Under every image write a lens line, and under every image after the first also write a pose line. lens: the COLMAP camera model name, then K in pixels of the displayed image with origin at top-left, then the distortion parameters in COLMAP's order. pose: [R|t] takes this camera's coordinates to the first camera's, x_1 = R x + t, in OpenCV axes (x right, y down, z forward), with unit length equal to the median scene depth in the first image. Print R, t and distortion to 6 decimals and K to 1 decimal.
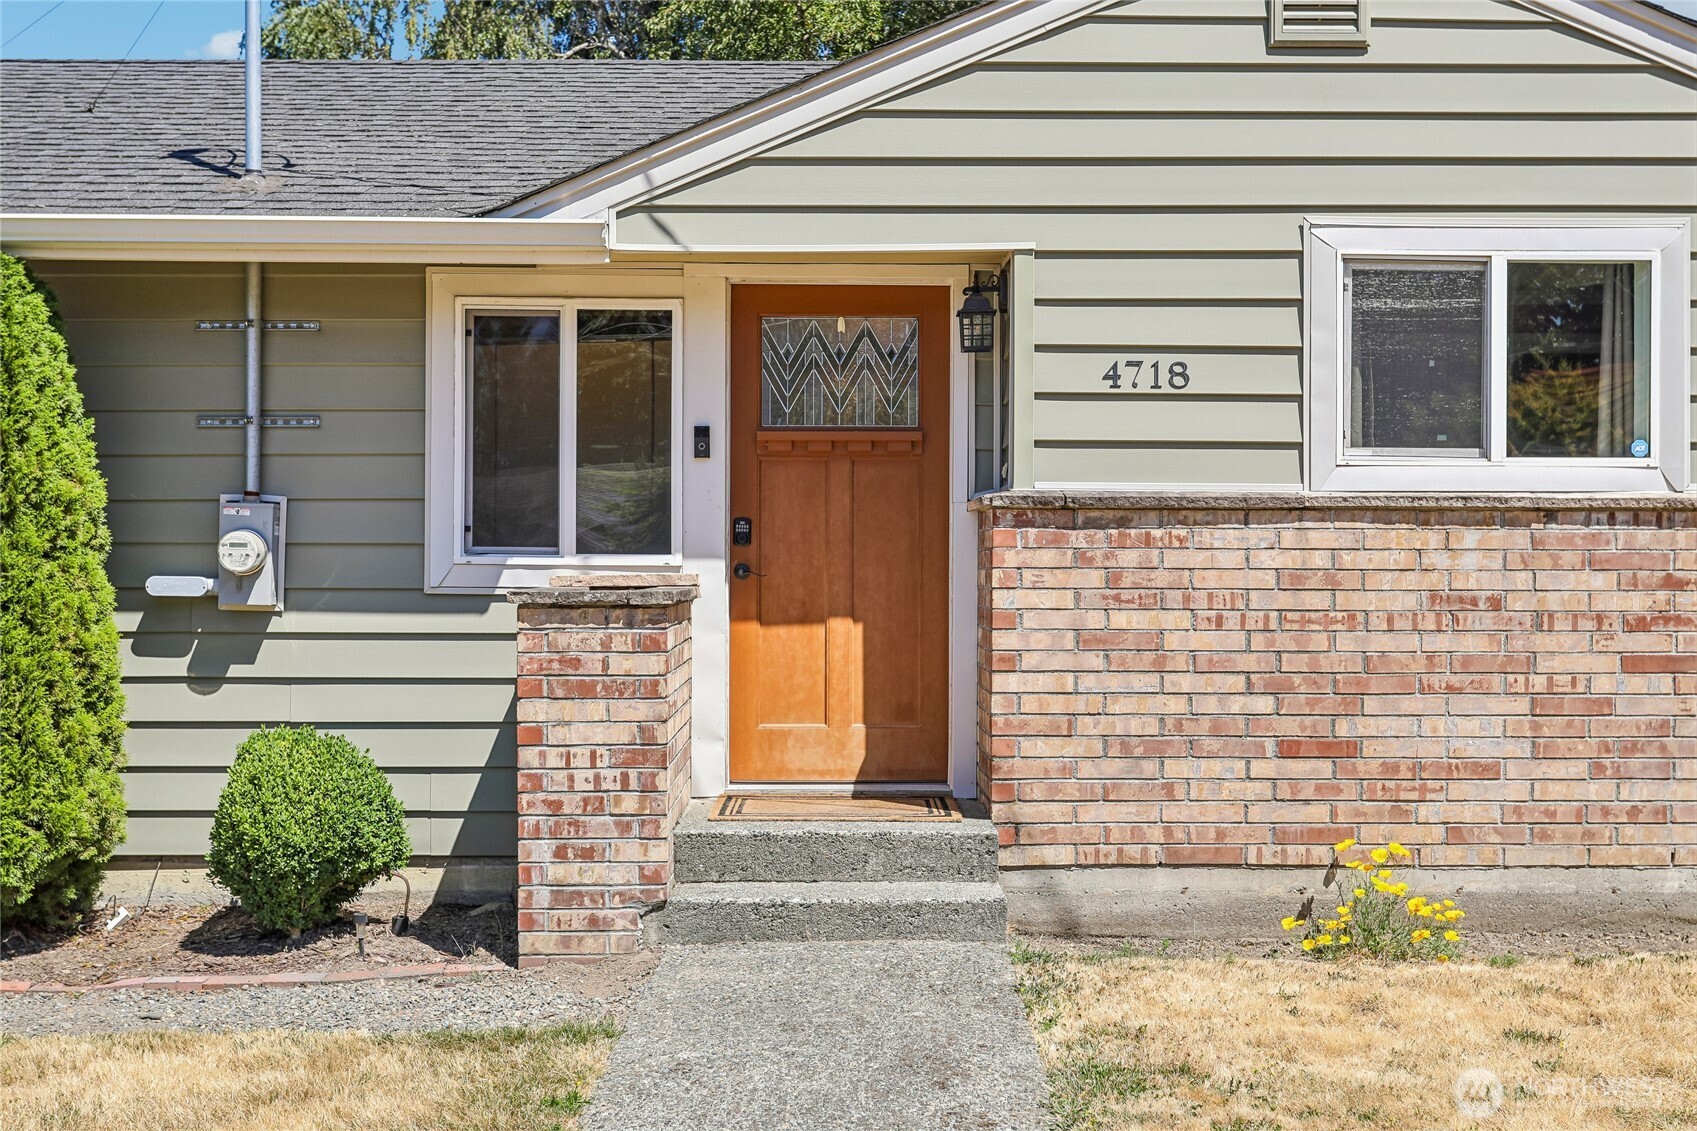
lens RADIAL K [[1903.9, 0, 848.2], [0, 1903.9, 562.7], [0, 0, 1]] dist [-0.017597, 0.000000]
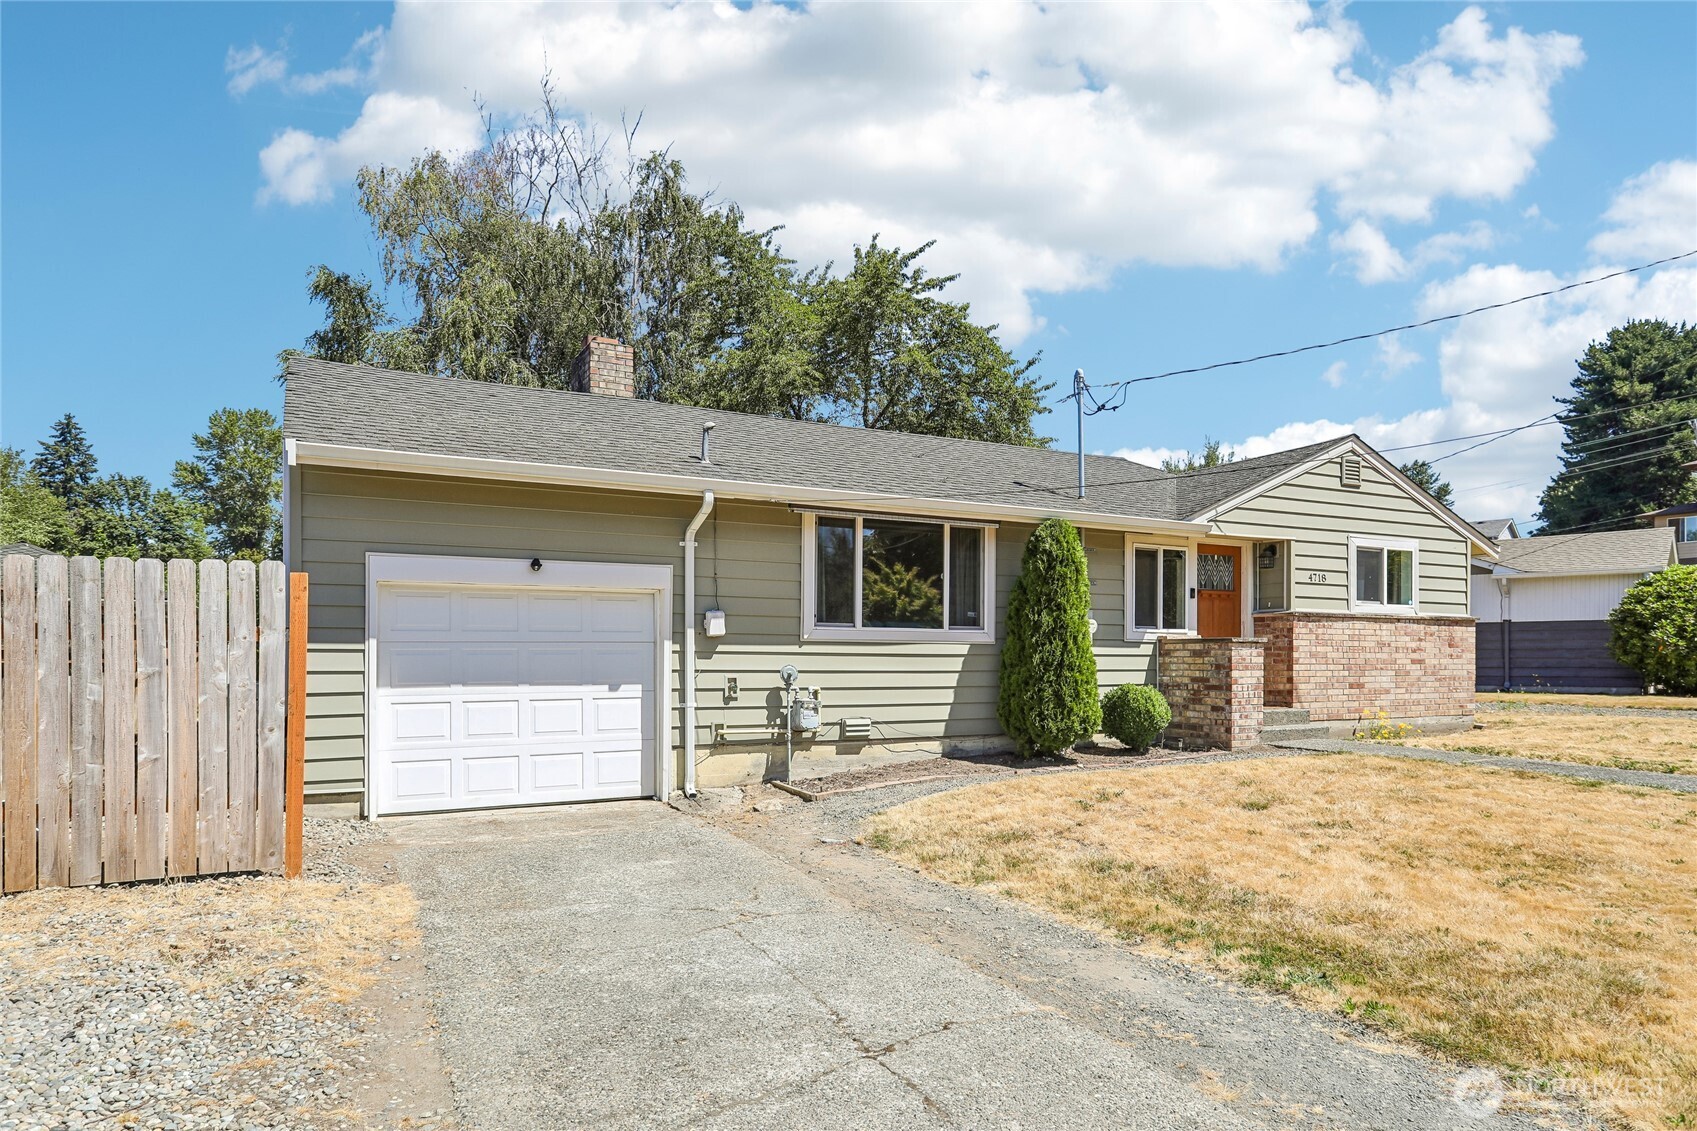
lens RADIAL K [[1043.5, 0, 887.8], [0, 1043.5, 653.7], [0, 0, 1]] dist [-0.003260, -0.000505]
pose [[0.880702, 0.000552, 0.473671, -1.428982], [0.002354, 0.999982, -0.005542, 0.047039], [-0.473665, 0.005996, 0.880685, -0.289152]]
